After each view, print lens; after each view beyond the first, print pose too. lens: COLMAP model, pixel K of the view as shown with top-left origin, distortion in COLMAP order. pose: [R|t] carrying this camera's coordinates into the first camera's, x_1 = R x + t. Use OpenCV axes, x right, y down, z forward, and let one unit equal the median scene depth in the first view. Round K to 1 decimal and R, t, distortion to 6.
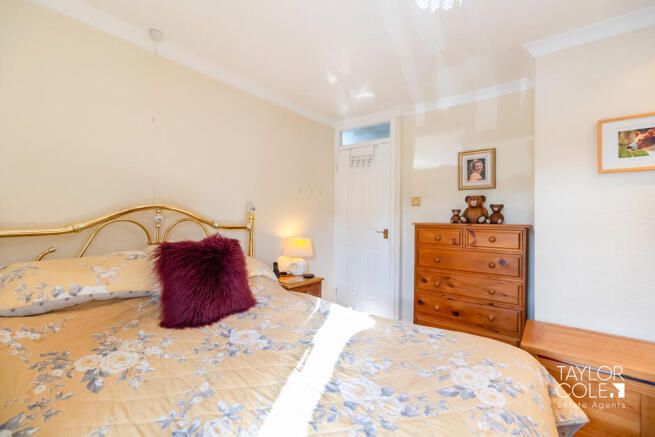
lens RADIAL K [[286.2, 0, 332.0], [0, 286.2, 218.2], [0, 0, 1]] dist [-0.002957, 0.000589]
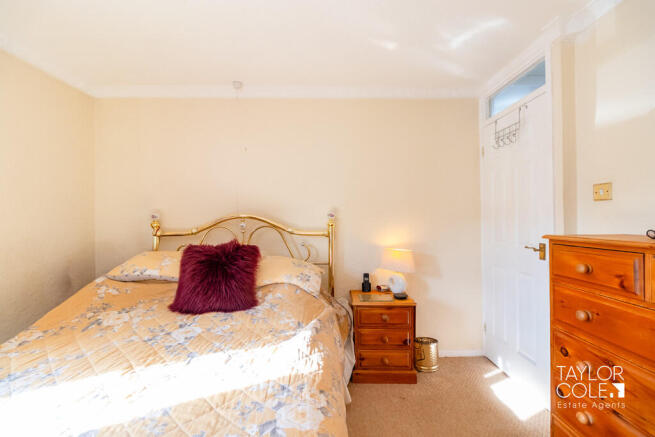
lens RADIAL K [[286.2, 0, 322.6], [0, 286.2, 218.2], [0, 0, 1]] dist [-0.002957, 0.000589]
pose [[0.612418, -0.012598, -0.790433, 0.750652], [0.005084, 0.999915, -0.011998, -0.017811], [0.790517, 0.003329, 0.612430, 0.590024]]
